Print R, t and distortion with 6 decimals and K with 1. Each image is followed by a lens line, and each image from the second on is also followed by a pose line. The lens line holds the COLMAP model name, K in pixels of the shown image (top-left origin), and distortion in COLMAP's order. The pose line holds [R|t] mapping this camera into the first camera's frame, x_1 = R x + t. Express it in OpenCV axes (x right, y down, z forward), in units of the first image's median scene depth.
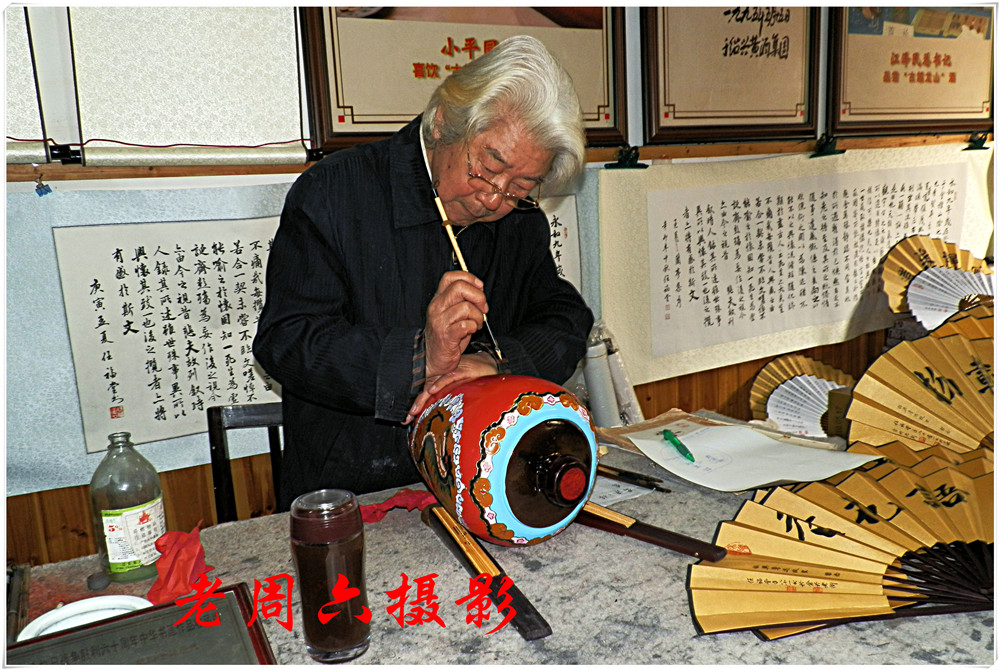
lens RADIAL K [[817.8, 0, 498.0], [0, 817.8, 340.0], [0, 0, 1]] dist [0.023158, -0.014510]
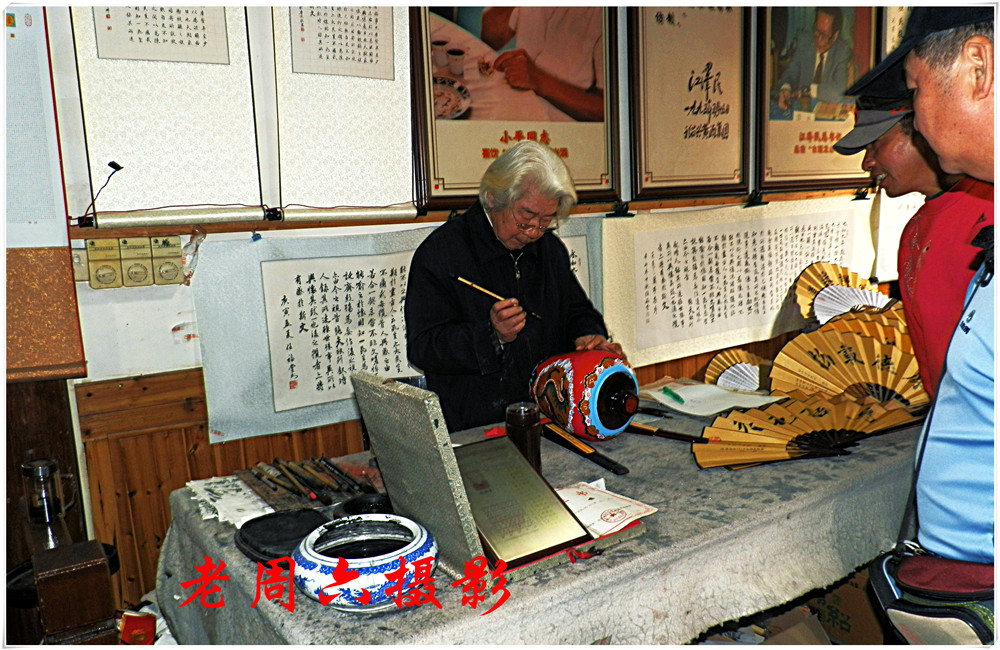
lens RADIAL K [[822.2, 0, 502.2], [0, 822.2, 323.9], [0, 0, 1]] dist [0.011605, 0.001576]
pose [[0.996782, -0.002265, 0.080125, -0.197676], [0.004782, 0.999500, -0.031243, 0.025133], [-0.080015, 0.031525, 0.996295, -0.492429]]
